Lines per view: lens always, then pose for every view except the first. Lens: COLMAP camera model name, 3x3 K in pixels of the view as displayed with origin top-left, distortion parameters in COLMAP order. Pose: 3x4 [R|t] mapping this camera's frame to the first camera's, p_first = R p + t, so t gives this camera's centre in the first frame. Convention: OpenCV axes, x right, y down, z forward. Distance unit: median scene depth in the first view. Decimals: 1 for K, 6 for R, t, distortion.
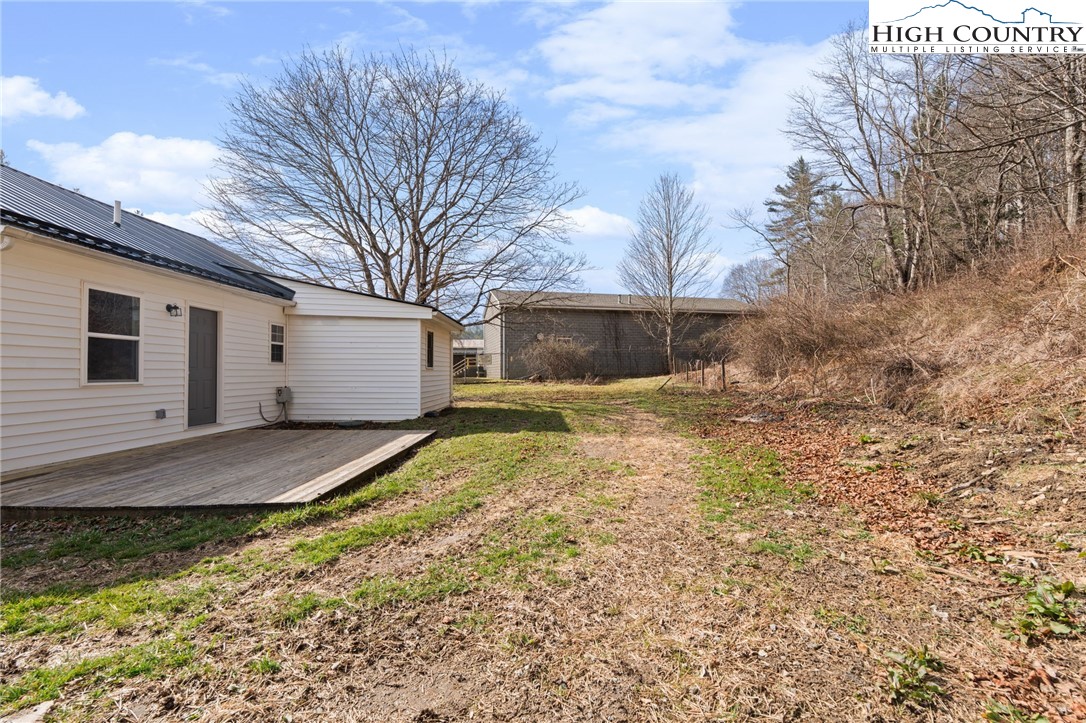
lens RADIAL K [[489.5, 0, 543.0], [0, 489.5, 361.5], [0, 0, 1]] dist [-0.003269, -0.000013]
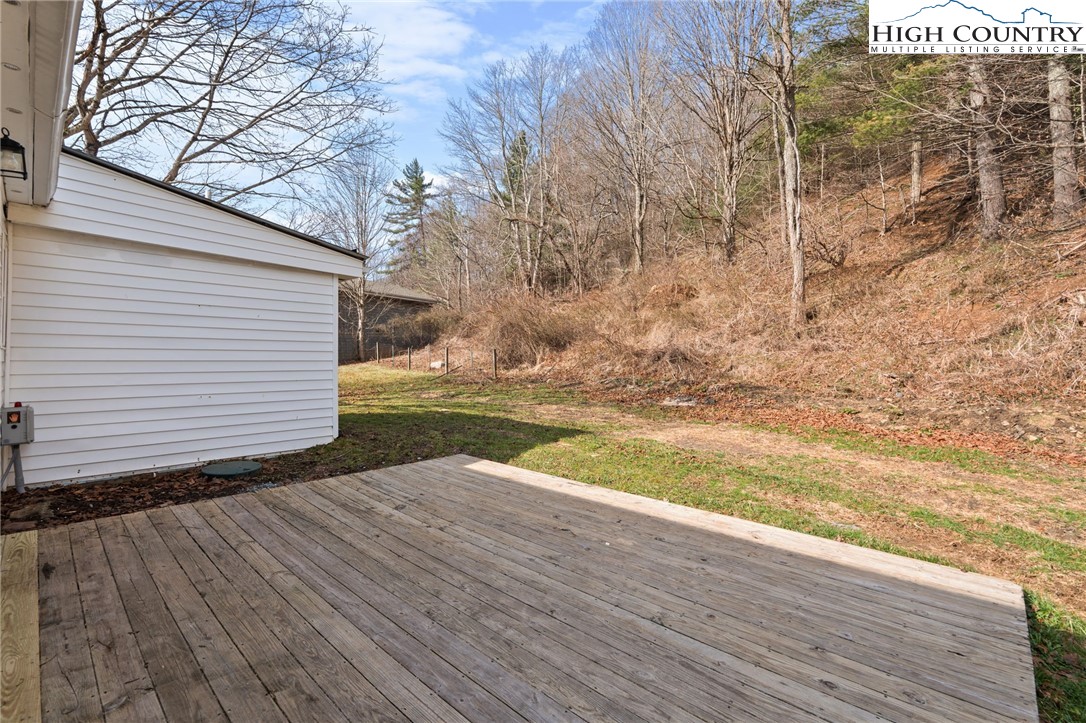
lens RADIAL K [[489.9, 0, 548.2], [0, 489.9, 341.8], [0, 0, 1]] dist [-0.004398, -0.000193]
pose [[0.676166, 0.025625, 0.736304, -0.158344], [-0.018193, 0.999671, -0.018083, 0.000266], [-0.736525, -0.001168, 0.676409, 0.124340]]
